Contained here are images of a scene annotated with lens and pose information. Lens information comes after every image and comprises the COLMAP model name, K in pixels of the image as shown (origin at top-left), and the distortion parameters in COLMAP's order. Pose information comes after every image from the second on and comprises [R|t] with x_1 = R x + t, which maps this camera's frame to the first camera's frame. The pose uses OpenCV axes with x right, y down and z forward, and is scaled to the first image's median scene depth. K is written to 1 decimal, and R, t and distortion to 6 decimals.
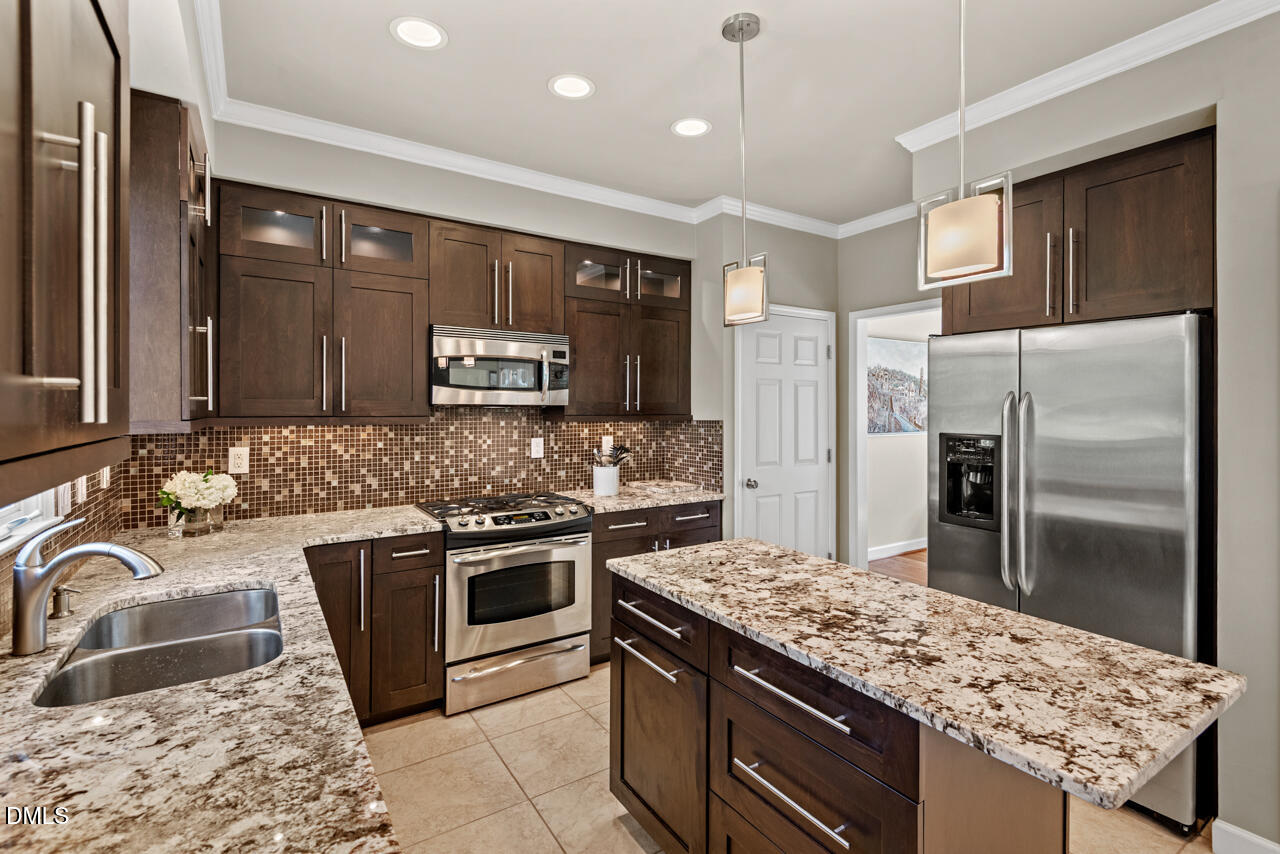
lens RADIAL K [[583.2, 0, 642.4], [0, 583.2, 408.5], [0, 0, 1]] dist [0.032564, -0.019670]
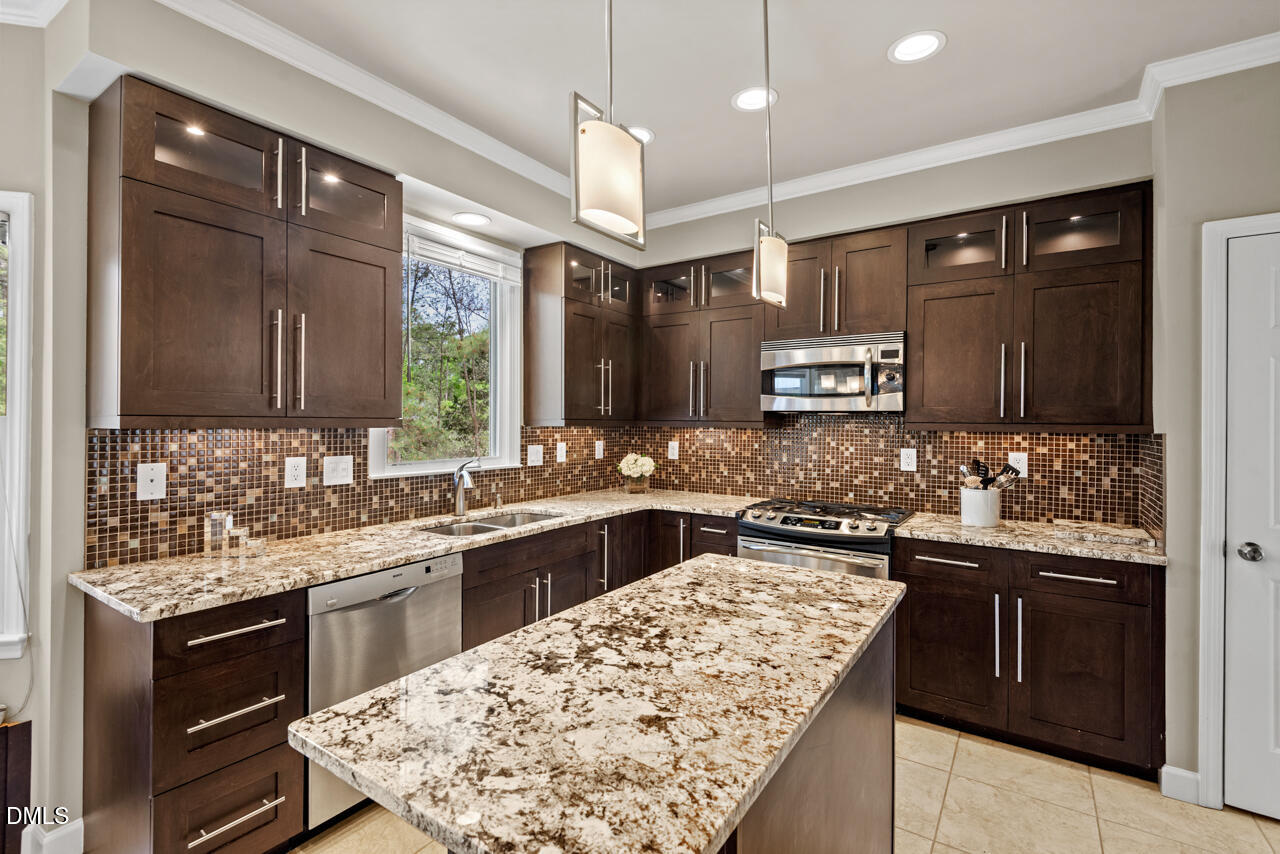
lens RADIAL K [[583.2, 0, 642.4], [0, 583.2, 408.5], [0, 0, 1]] dist [0.032564, -0.019670]
pose [[0.386617, -0.020737, -0.922007, 1.039015], [-0.011031, 0.999572, -0.027108, 0.037709], [0.922175, 0.020651, 0.386222, 0.583800]]
